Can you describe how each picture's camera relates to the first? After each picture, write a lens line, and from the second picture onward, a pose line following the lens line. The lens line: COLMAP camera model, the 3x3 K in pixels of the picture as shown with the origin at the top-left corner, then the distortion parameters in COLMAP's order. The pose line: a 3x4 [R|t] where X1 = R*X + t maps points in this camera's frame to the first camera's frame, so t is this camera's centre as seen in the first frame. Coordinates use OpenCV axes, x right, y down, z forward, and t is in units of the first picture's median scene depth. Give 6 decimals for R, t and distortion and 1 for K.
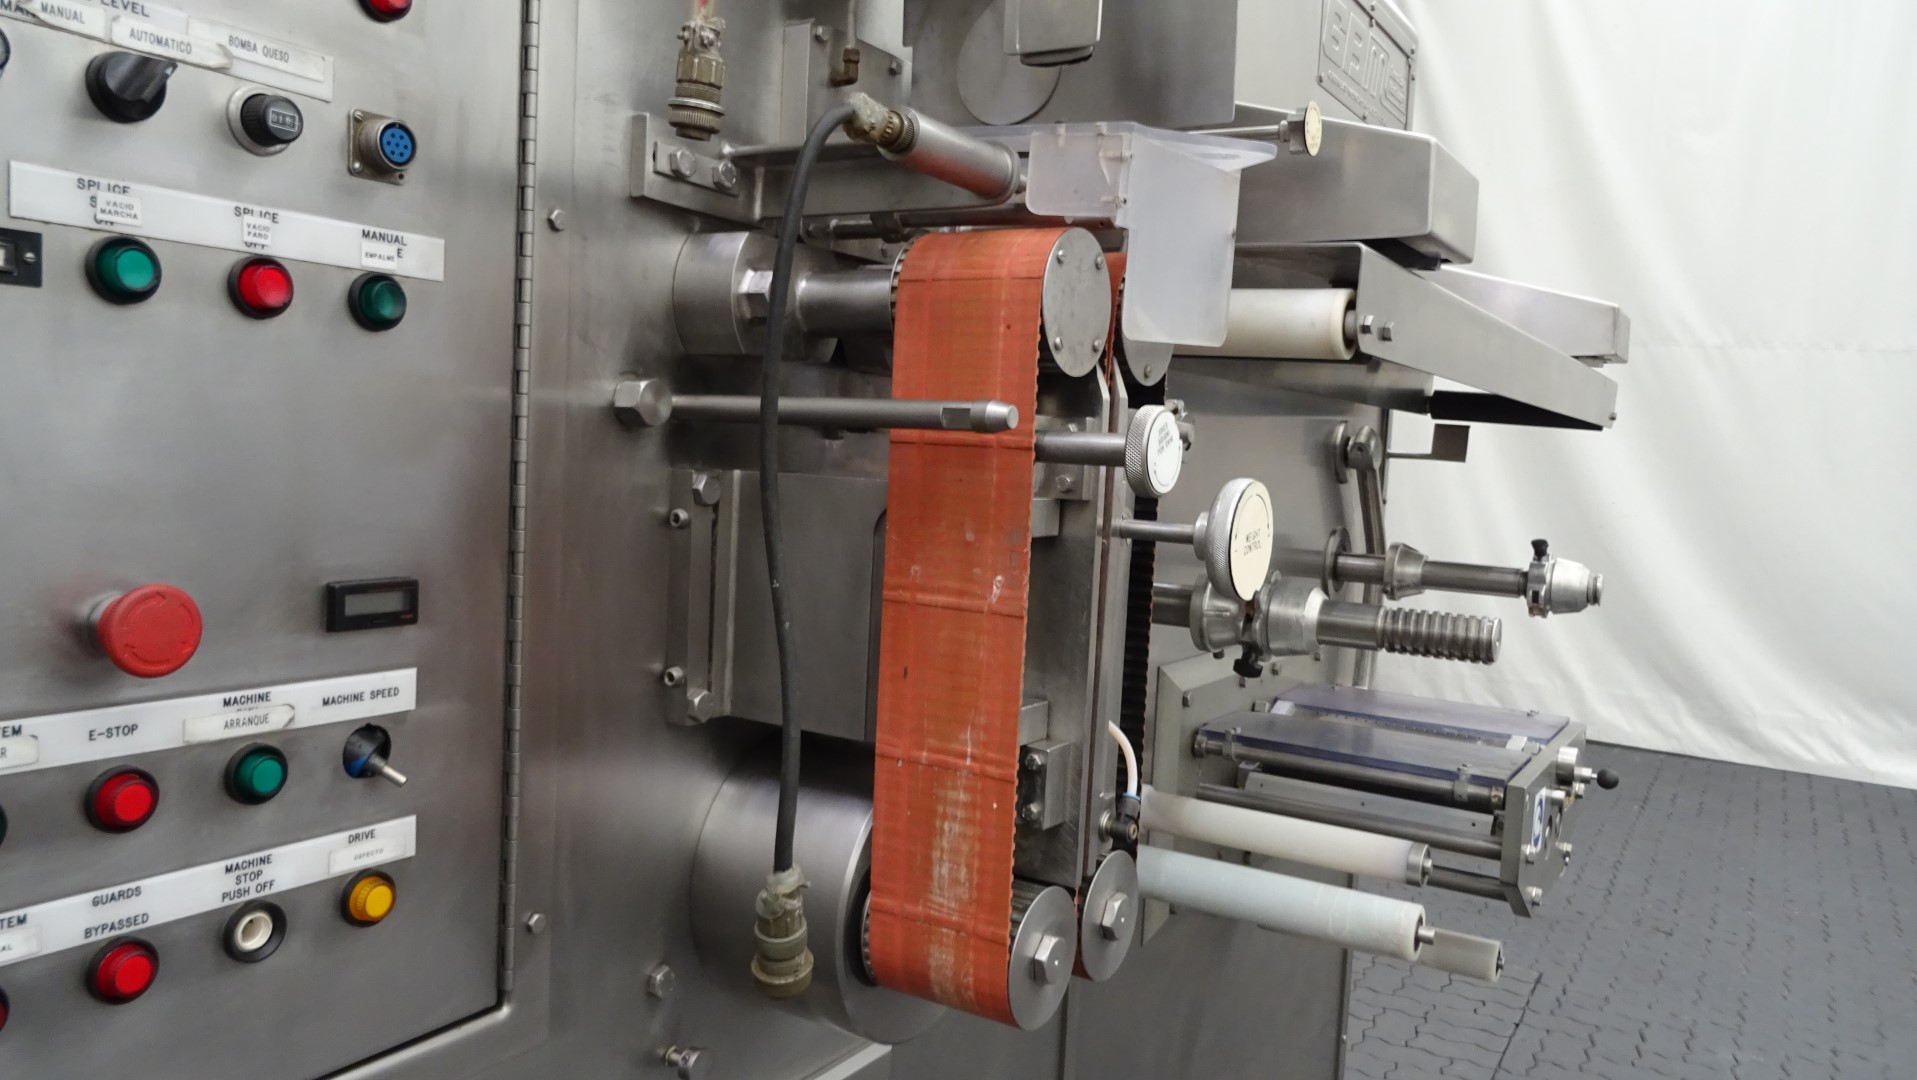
lens RADIAL K [[1369.9, 0, 960.9], [0, 1369.9, 535.3], [0, 0, 1]] dist [-0.000281, -0.003818]
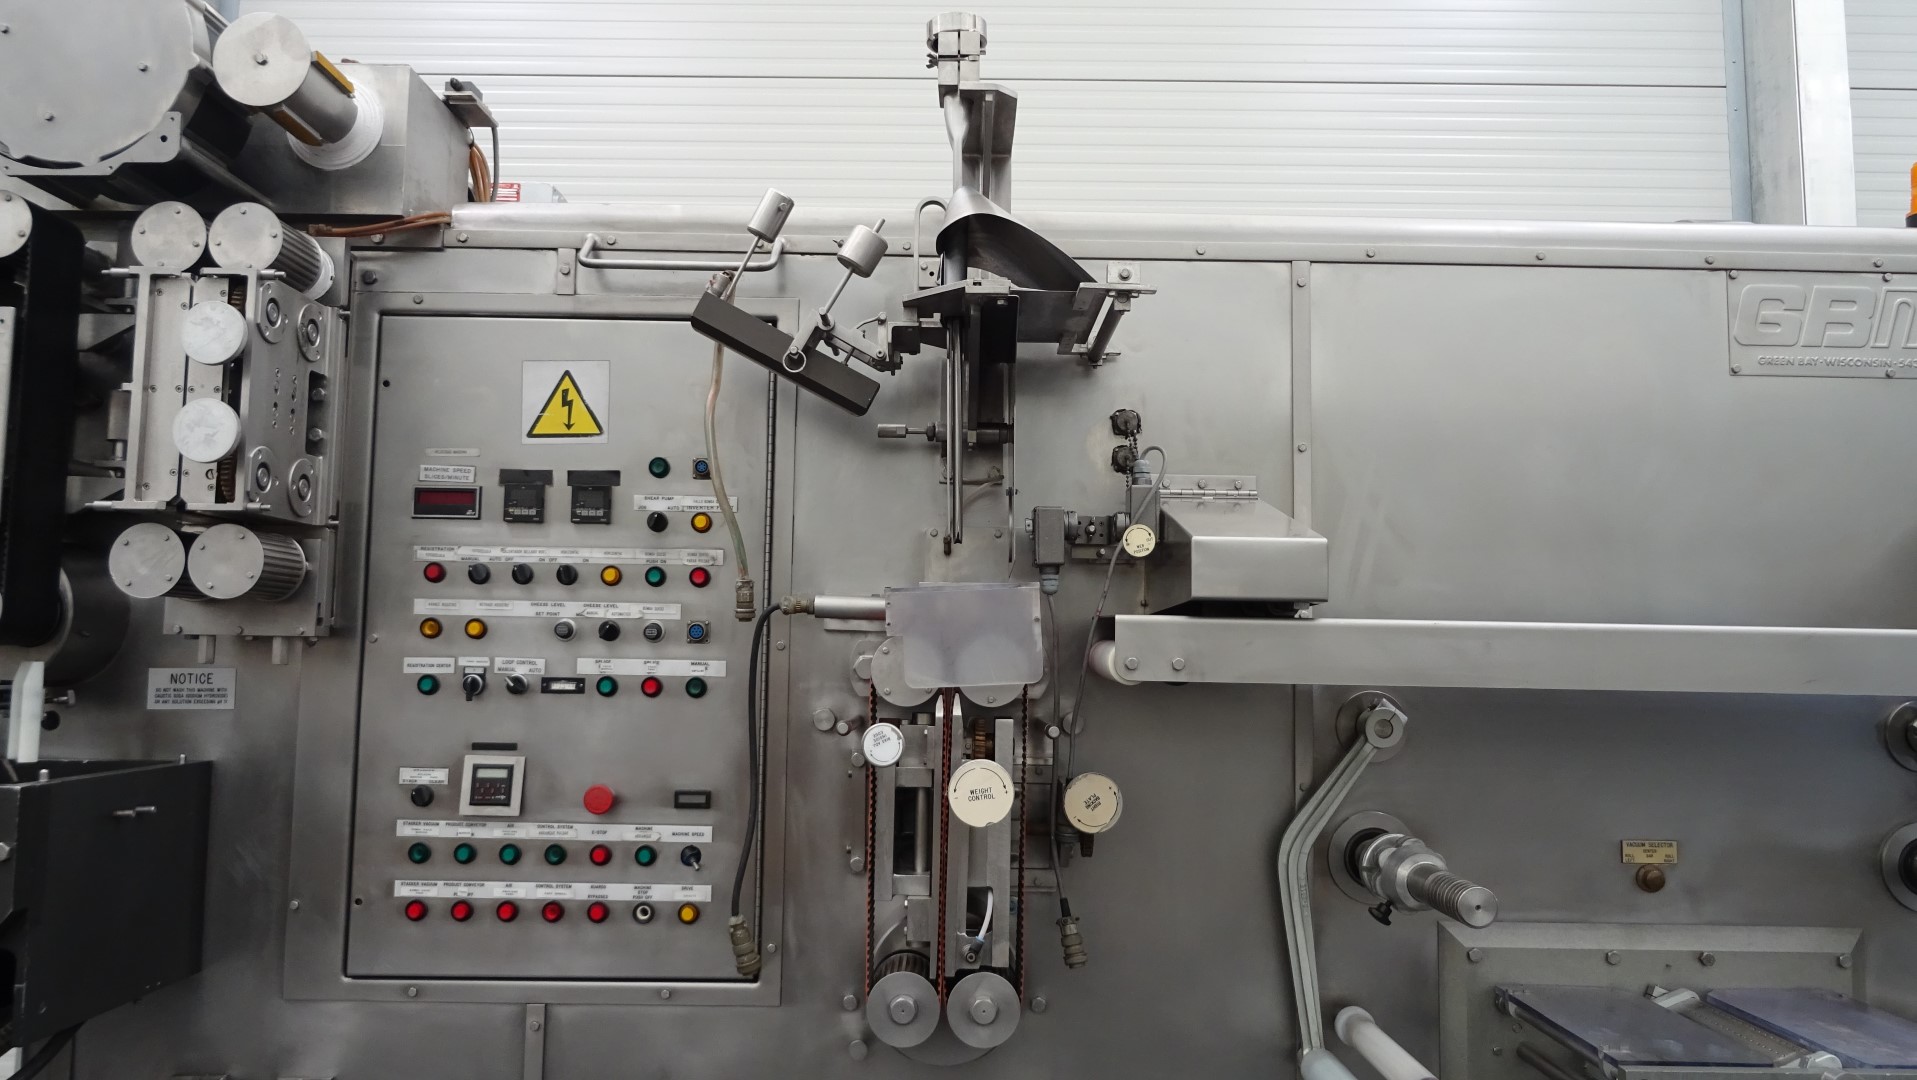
lens RADIAL K [[1369.9, 0, 953.4], [0, 1369.9, 533.6], [0, 0, 1]] dist [-0.000281, -0.003818]
pose [[0.534106, -0.116047, -0.837415, 1.768793], [-0.046871, 0.984946, -0.166385, -0.033106], [0.844117, 0.128118, 0.520626, -0.030381]]
